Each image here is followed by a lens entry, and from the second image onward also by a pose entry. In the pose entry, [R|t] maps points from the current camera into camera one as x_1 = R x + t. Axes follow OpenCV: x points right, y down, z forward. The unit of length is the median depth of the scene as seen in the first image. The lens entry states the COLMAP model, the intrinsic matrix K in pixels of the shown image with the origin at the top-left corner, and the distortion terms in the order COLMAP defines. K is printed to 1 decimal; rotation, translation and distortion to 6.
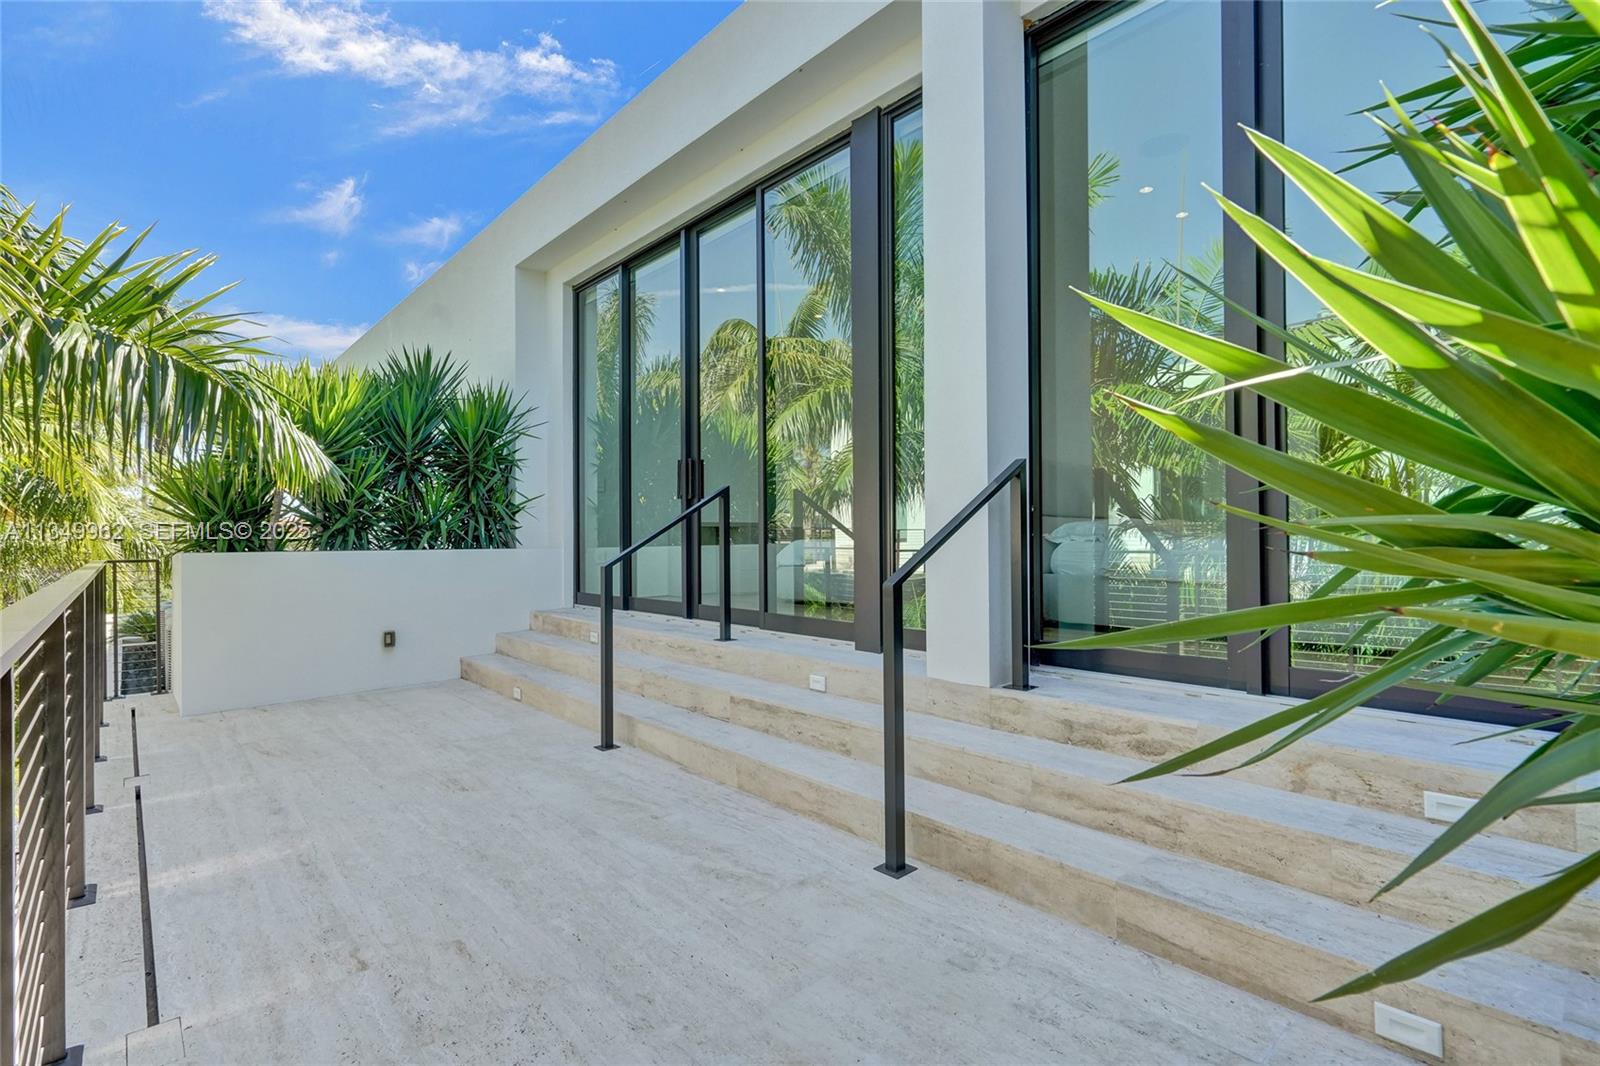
lens RADIAL K [[760.6, 0, 795.0], [0, 760.6, 528.3], [0, 0, 1]] dist [-0.000604, -0.000215]
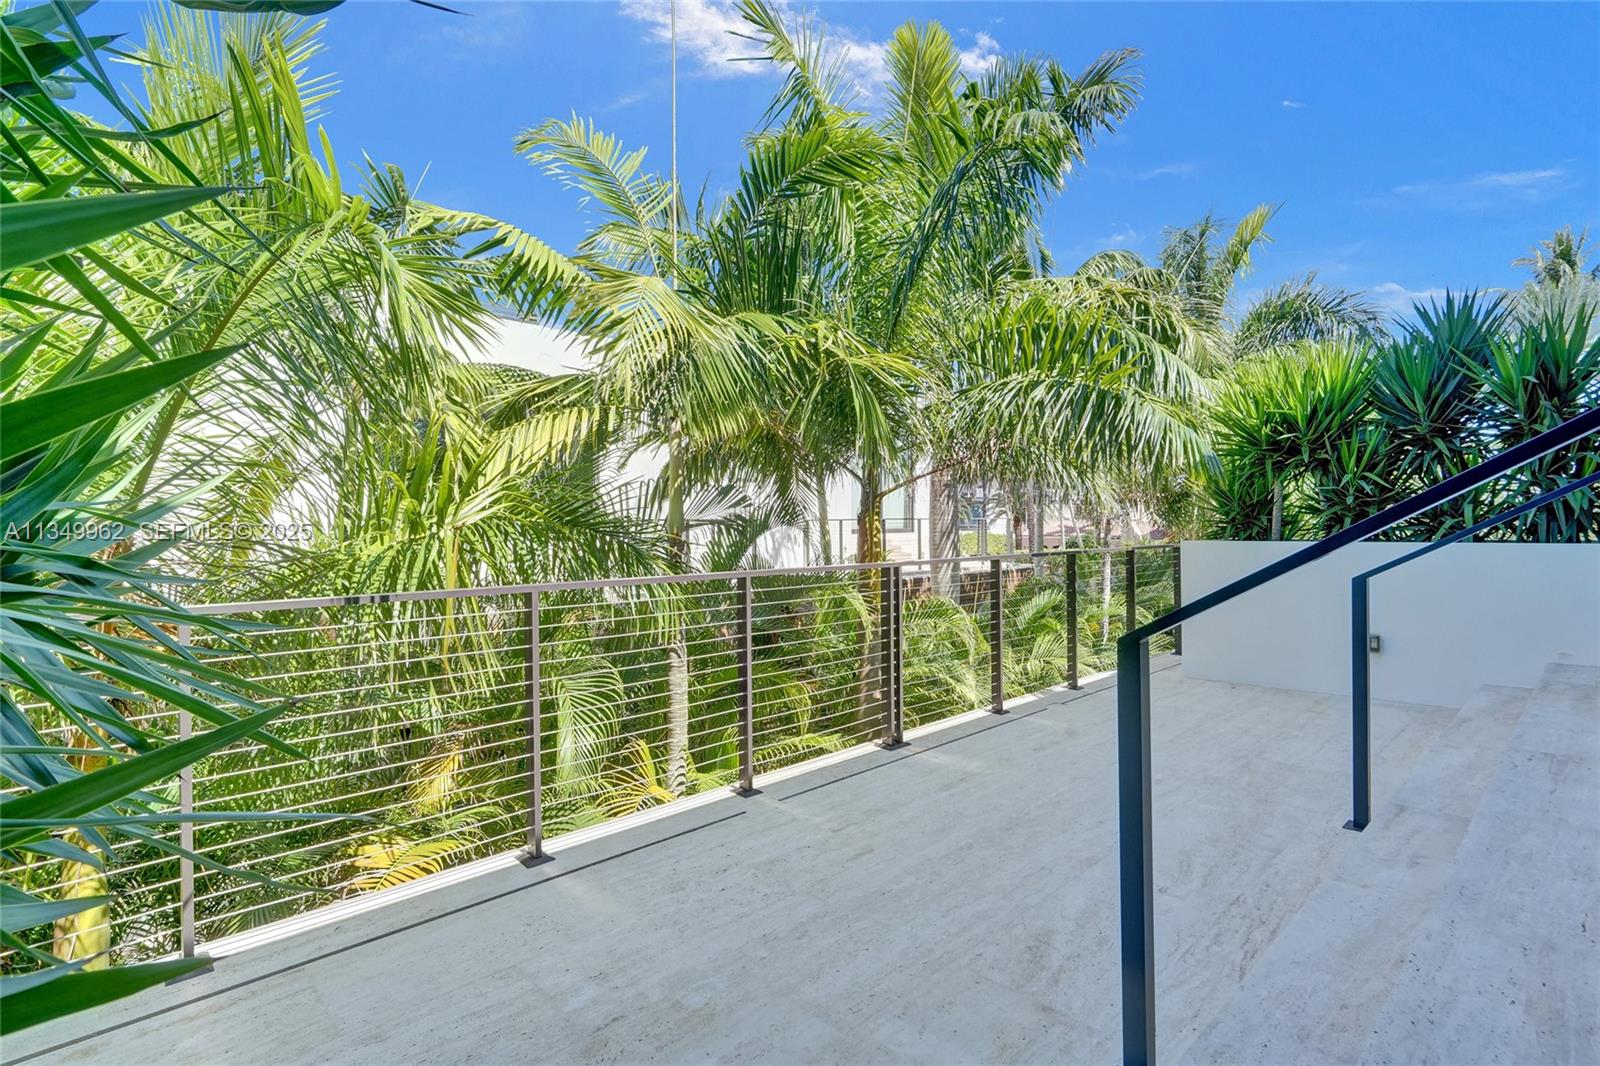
lens RADIAL K [[760.6, 0, 795.0], [0, 760.6, 528.3], [0, 0, 1]] dist [-0.000604, -0.000215]
pose [[0.019988, 0.009983, -0.999750, 0.716697], [0.025311, 0.999625, 0.010488, -0.028361], [0.999480, -0.025514, 0.019728, 0.701494]]
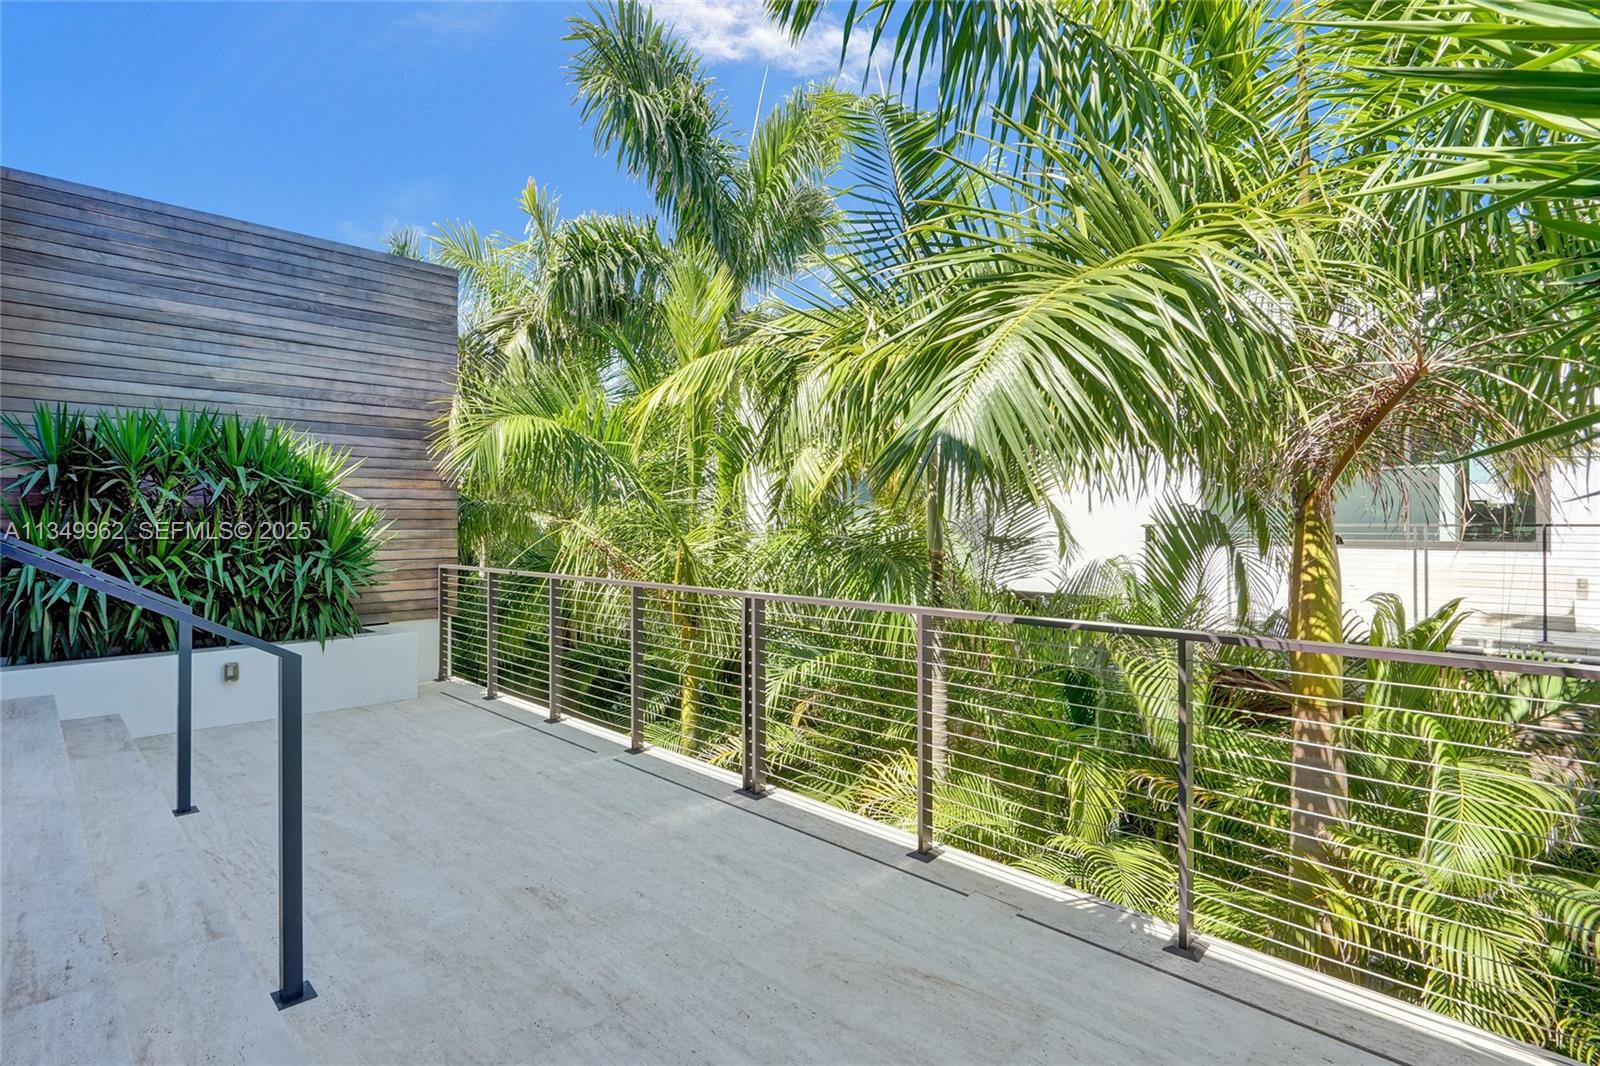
lens RADIAL K [[760.6, 0, 795.0], [0, 760.6, 528.3], [0, 0, 1]] dist [-0.000604, -0.000215]
pose [[-0.997631, 0.012287, -0.067681, -0.872569], [0.012892, 0.999881, -0.008509, -0.042527], [0.067568, -0.009361, -0.997671, 2.402205]]
